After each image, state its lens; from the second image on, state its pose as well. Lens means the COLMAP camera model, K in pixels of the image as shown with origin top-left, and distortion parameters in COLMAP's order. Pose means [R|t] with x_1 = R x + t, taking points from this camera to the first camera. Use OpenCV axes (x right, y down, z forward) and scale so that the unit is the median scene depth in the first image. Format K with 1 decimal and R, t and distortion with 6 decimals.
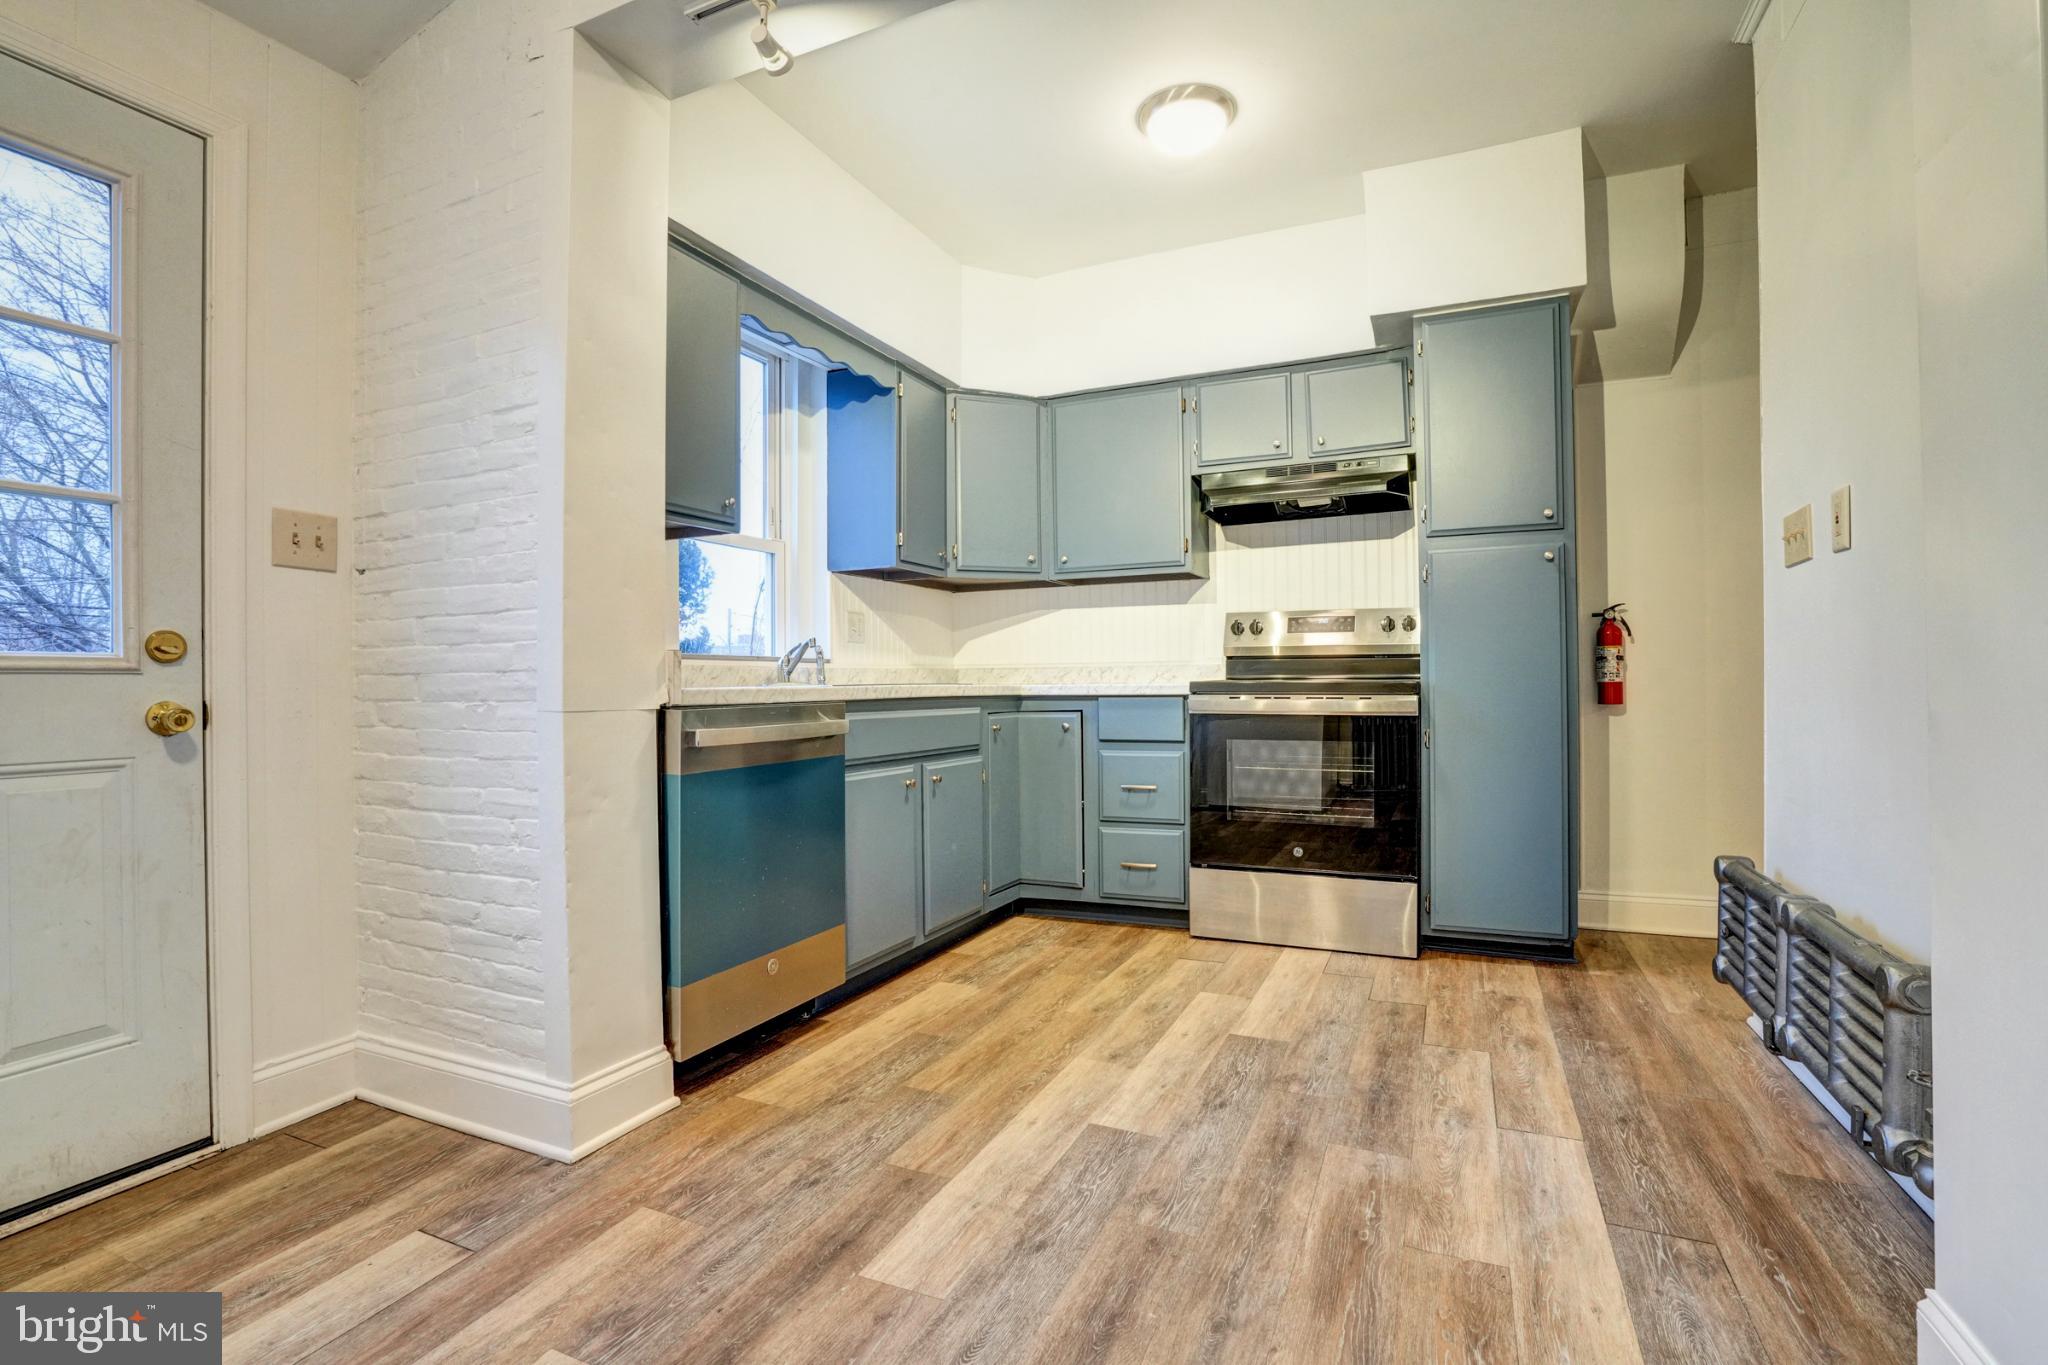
lens RADIAL K [[930.5, 0, 1038.3], [0, 930.5, 682.7], [0, 0, 1]] dist [-0.052724, 0.019326]
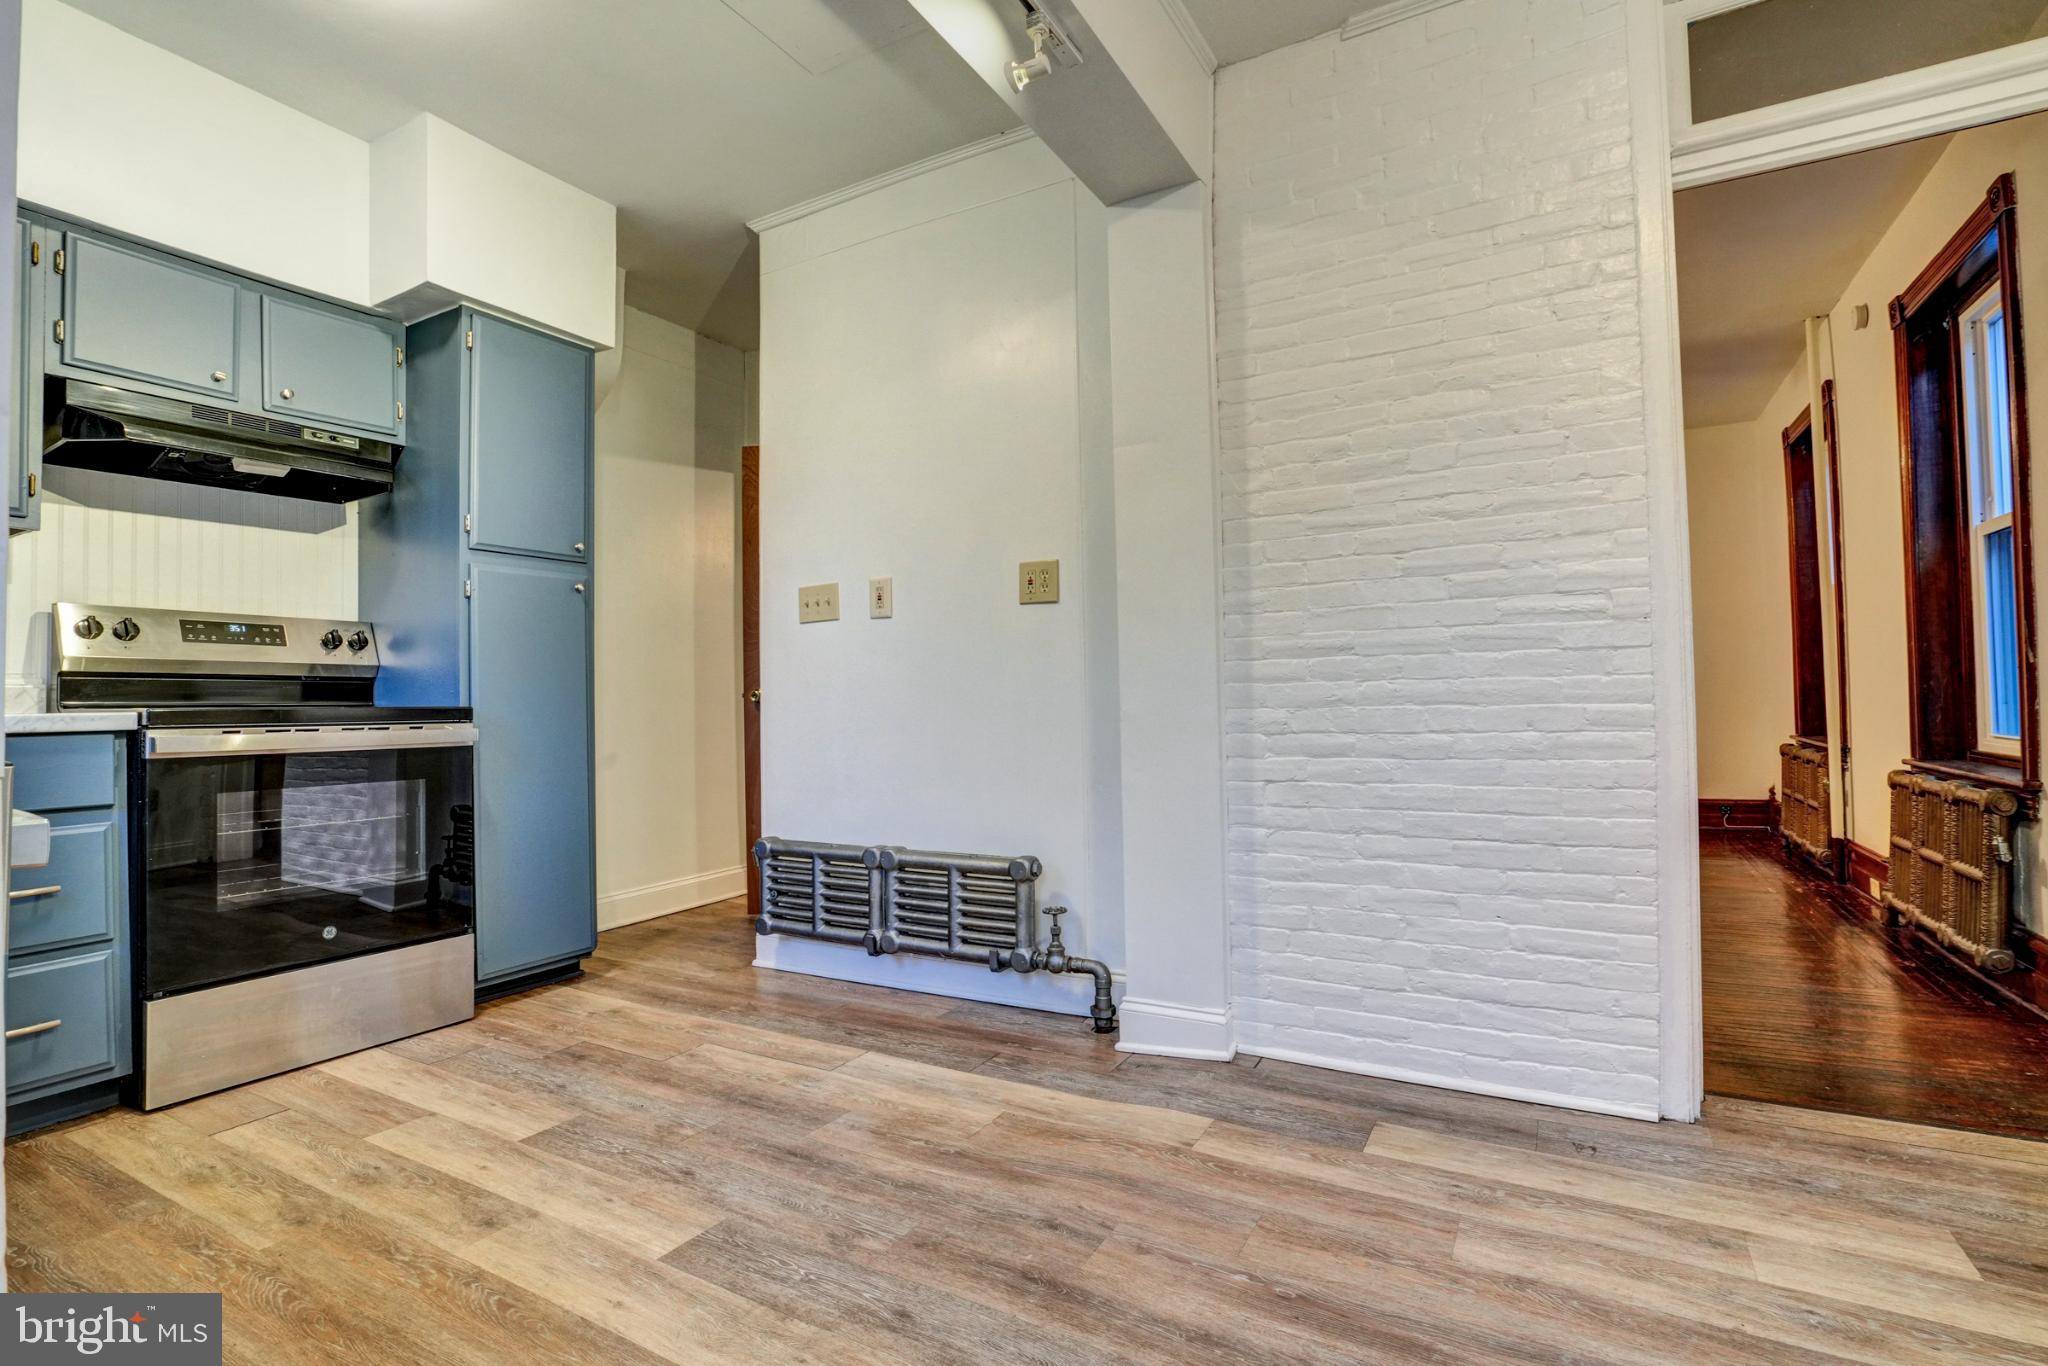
lens RADIAL K [[930.5, 0, 1038.3], [0, 930.5, 683.2], [0, 0, 1]] dist [-0.052724, 0.019326]
pose [[0.112237, 0.026923, 0.993317, -0.497836], [0.015923, 0.999456, -0.028889, 0.011668], [-0.993554, 0.019059, 0.111747, 0.420927]]
